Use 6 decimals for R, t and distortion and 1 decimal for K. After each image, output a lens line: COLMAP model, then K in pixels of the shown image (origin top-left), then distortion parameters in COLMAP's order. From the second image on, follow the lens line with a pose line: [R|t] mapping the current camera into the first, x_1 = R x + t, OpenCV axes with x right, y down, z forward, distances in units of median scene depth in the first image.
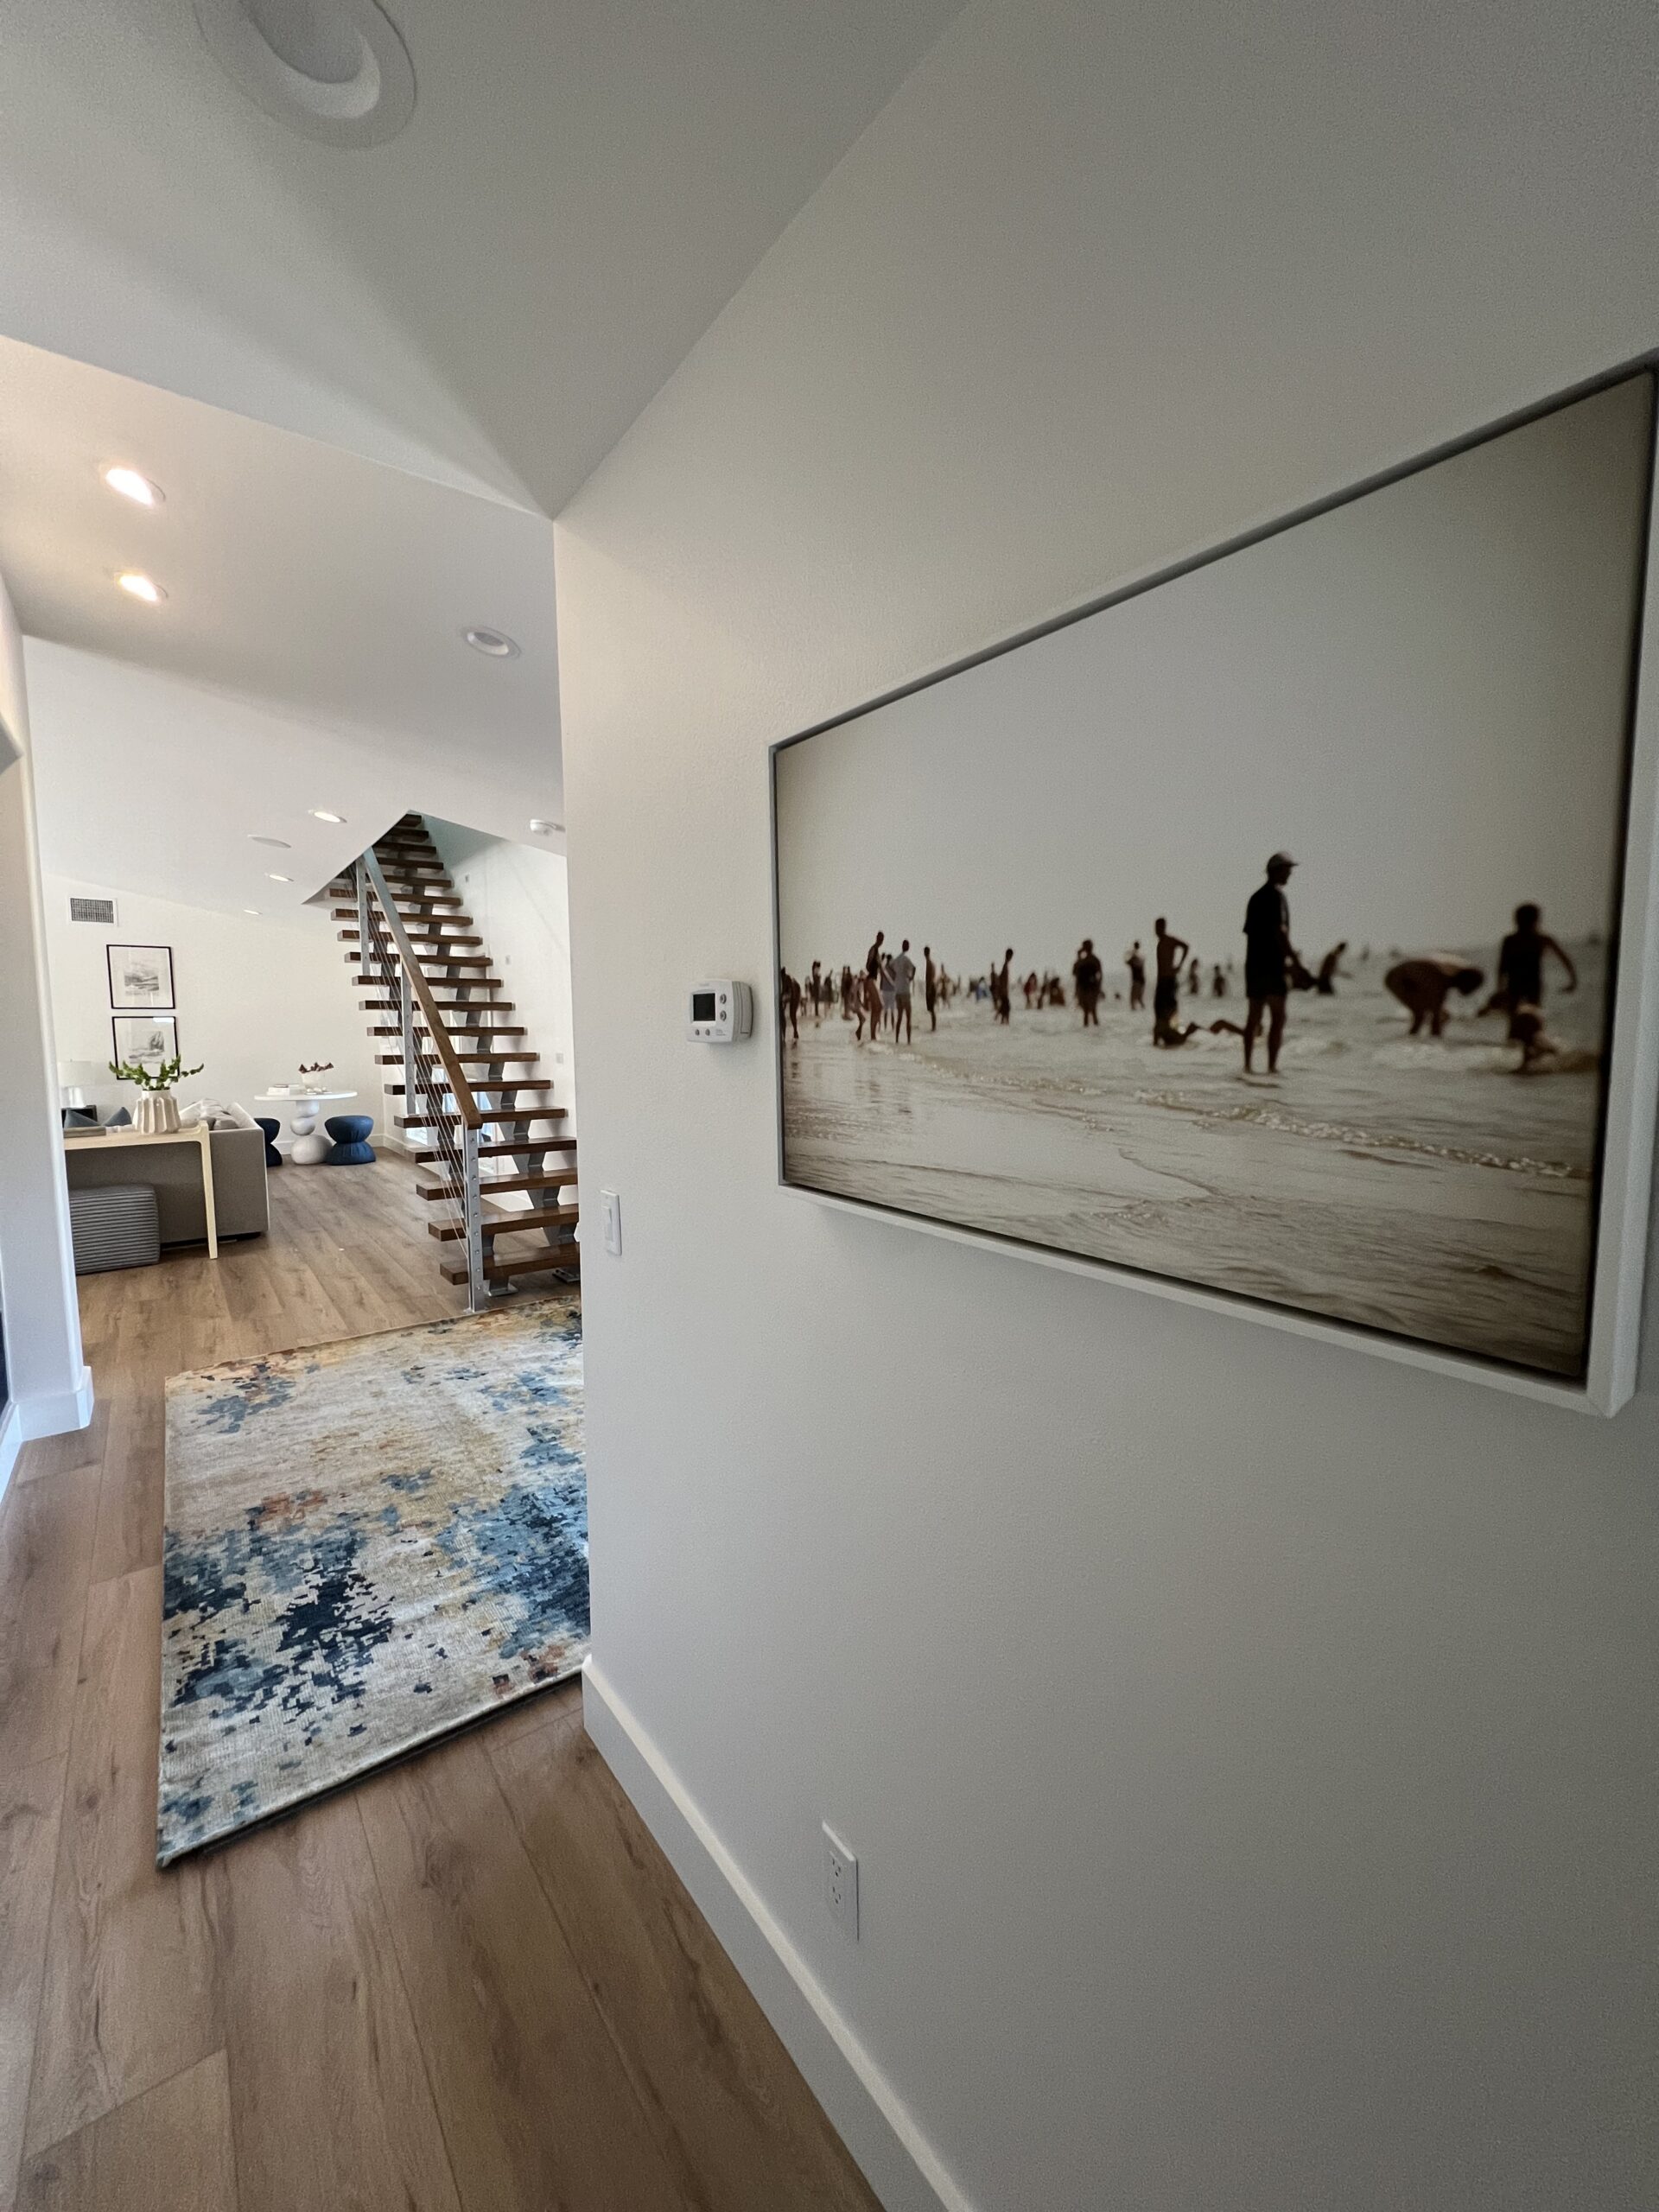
lens RADIAL K [[887.4, 0, 823.1], [0, 887.4, 1109.9], [0, 0, 1]] dist [-0.000920, 0.000471]
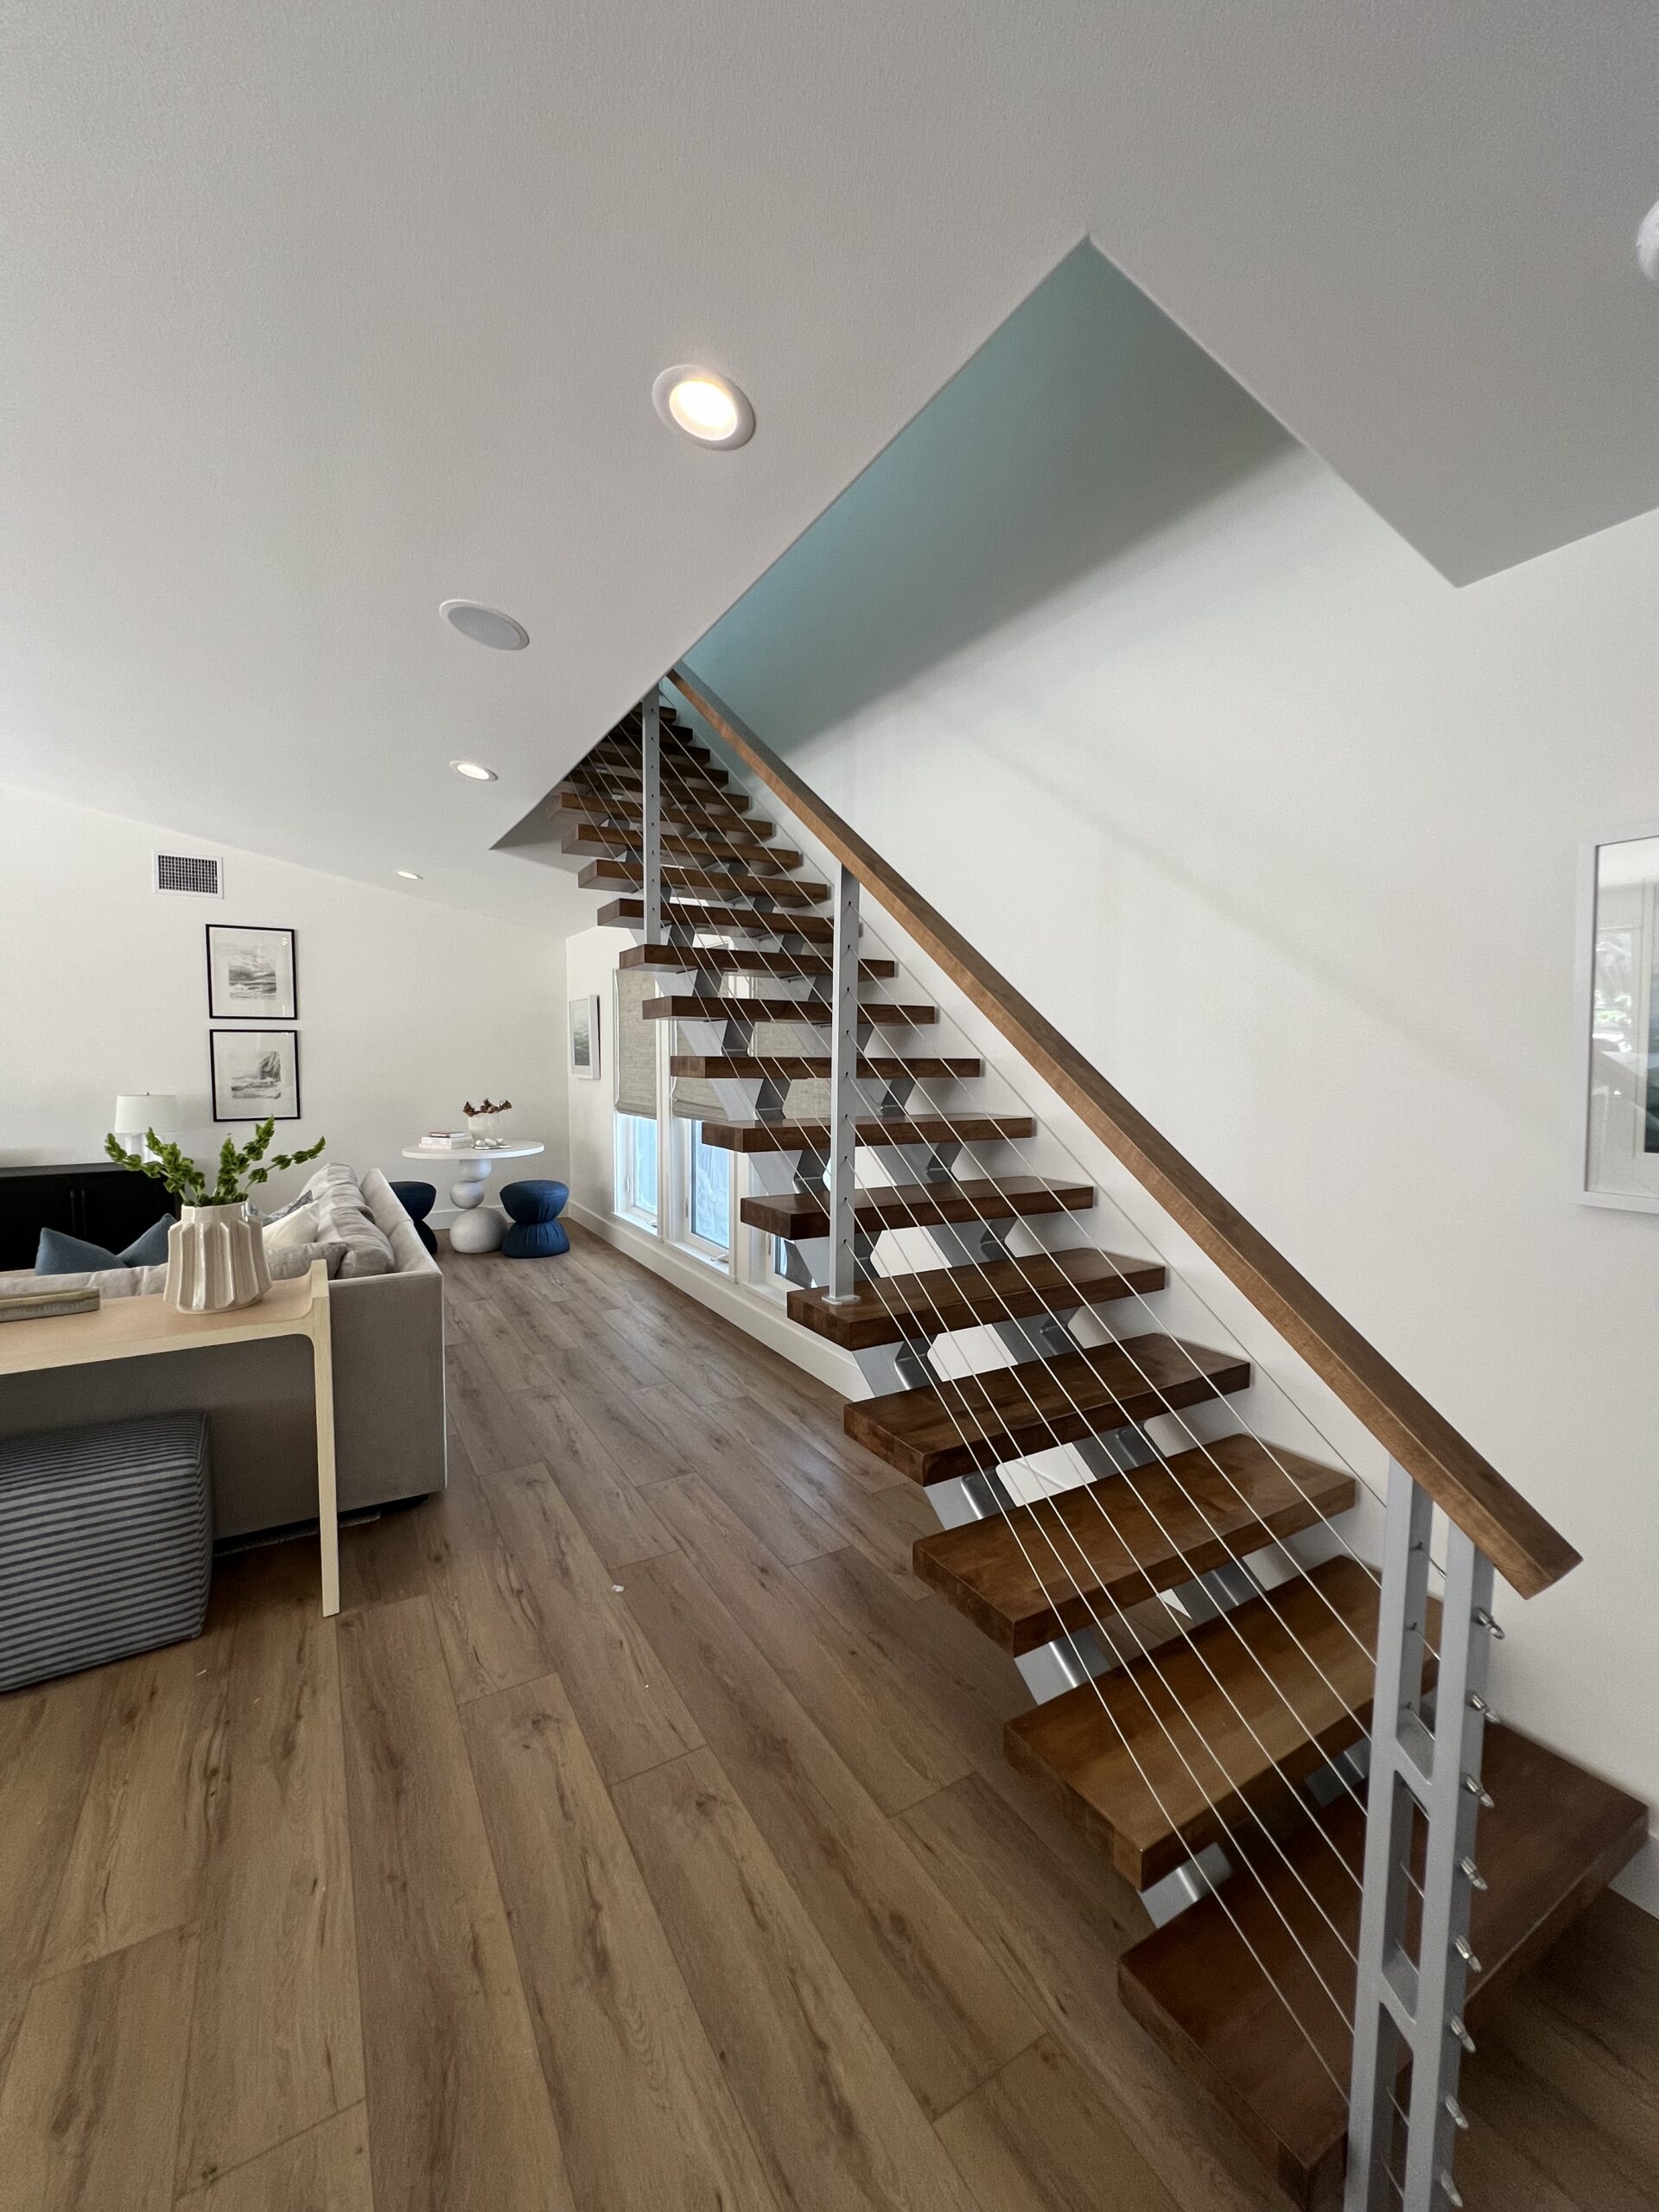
lens RADIAL K [[887.4, 0, 827.9], [0, 887.4, 1104.3], [0, 0, 1]] dist [-0.000920, 0.000471]
pose [[0.994462, 0.018355, -0.103484, -0.258660], [-0.021581, 0.999313, -0.030145, -0.037851], [0.102860, 0.032212, 0.994174, 0.375069]]
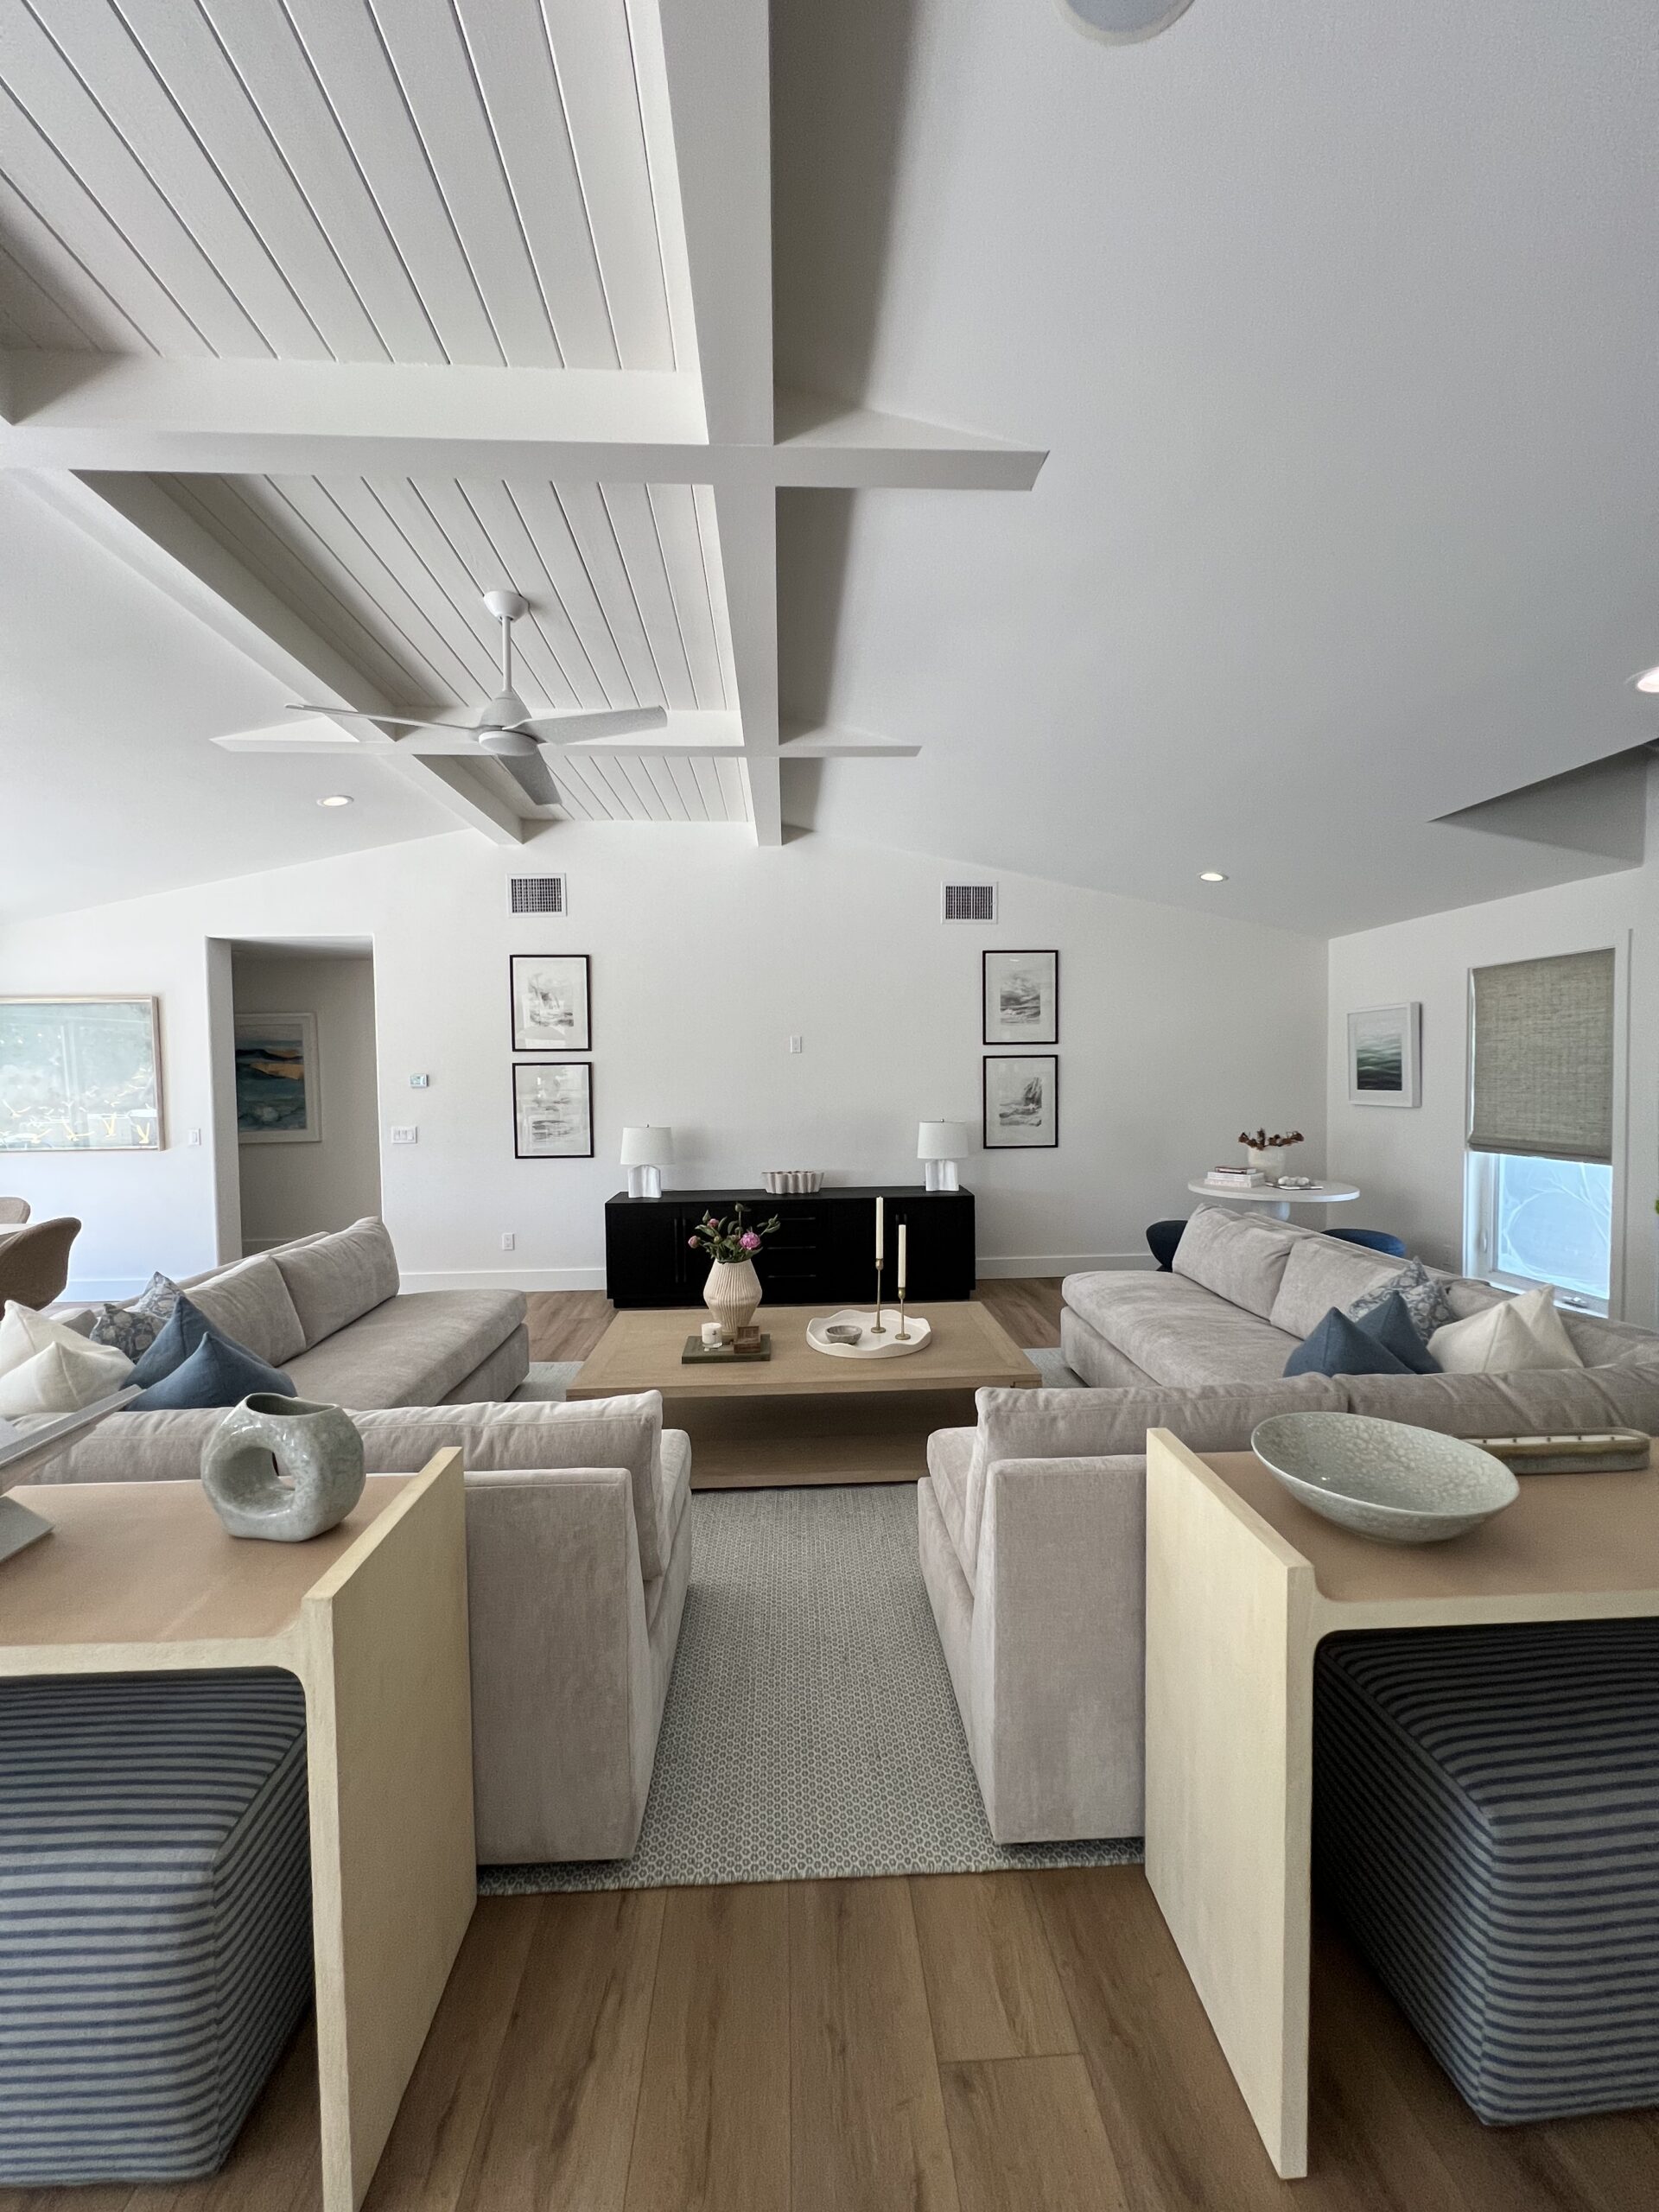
lens RADIAL K [[897.0, 0, 825.4], [0, 897.0, 1110.4], [0, 0, 1]] dist [-0.002515, -0.000126]
pose [[0.828937, 0.023157, -0.558862, -0.520040], [-0.045566, 0.998617, -0.026208, -0.040537], [0.557483, 0.047190, 0.828846, 0.366926]]
